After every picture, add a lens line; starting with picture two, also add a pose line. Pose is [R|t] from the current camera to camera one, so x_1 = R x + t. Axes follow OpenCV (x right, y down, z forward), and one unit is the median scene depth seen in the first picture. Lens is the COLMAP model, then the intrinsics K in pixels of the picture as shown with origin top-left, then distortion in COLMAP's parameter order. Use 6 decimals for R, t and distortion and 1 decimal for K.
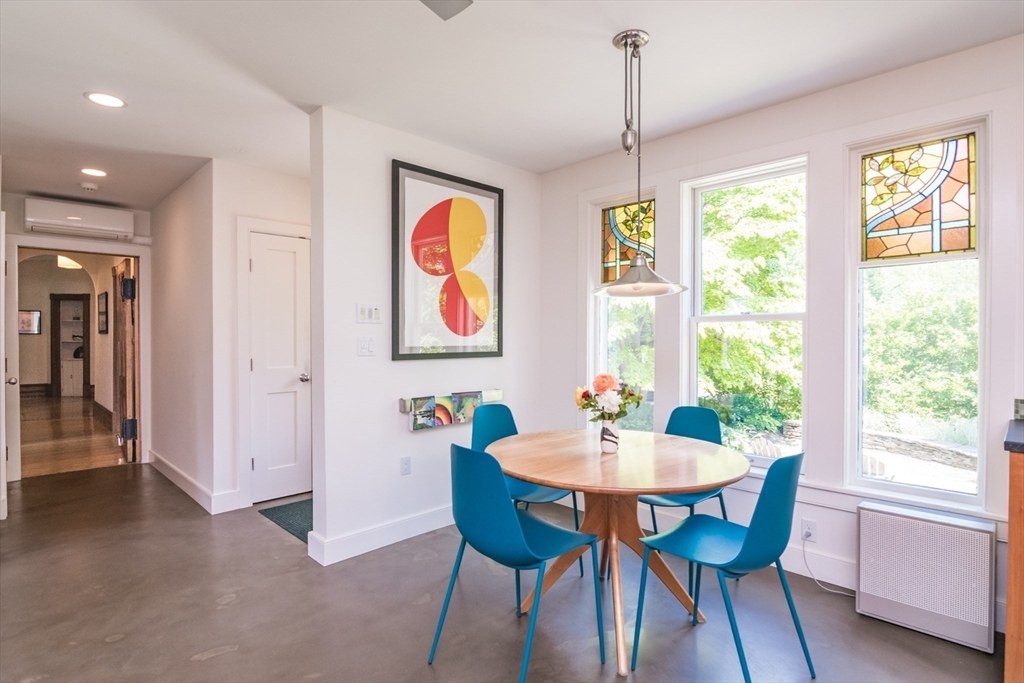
lens RADIAL K [[520.3, 0, 517.3], [0, 520.3, 335.5], [0, 0, 1]] dist [-0.014354, -0.000501]
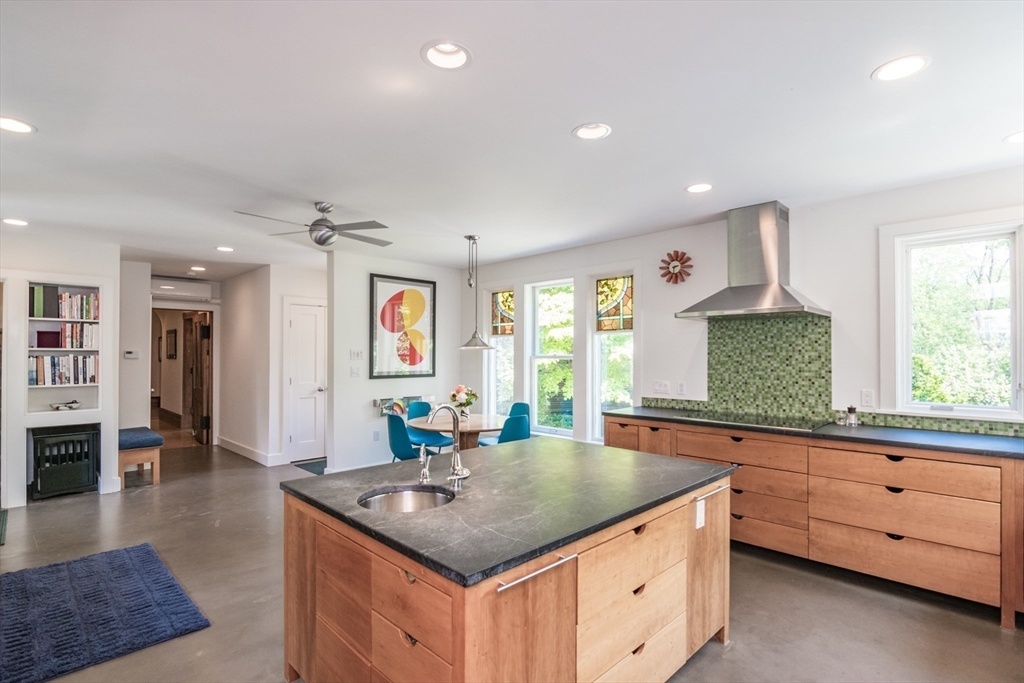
lens RADIAL K [[497.3, 0, 513.0], [0, 497.3, 347.8], [0, 0, 1]] dist [-0.000870, -0.002392]
pose [[0.999996, 0.002679, -0.000230, 0.271982], [-0.002681, 0.999908, -0.013280, -0.041564], [0.000195, 0.013281, 0.999912, -0.785031]]
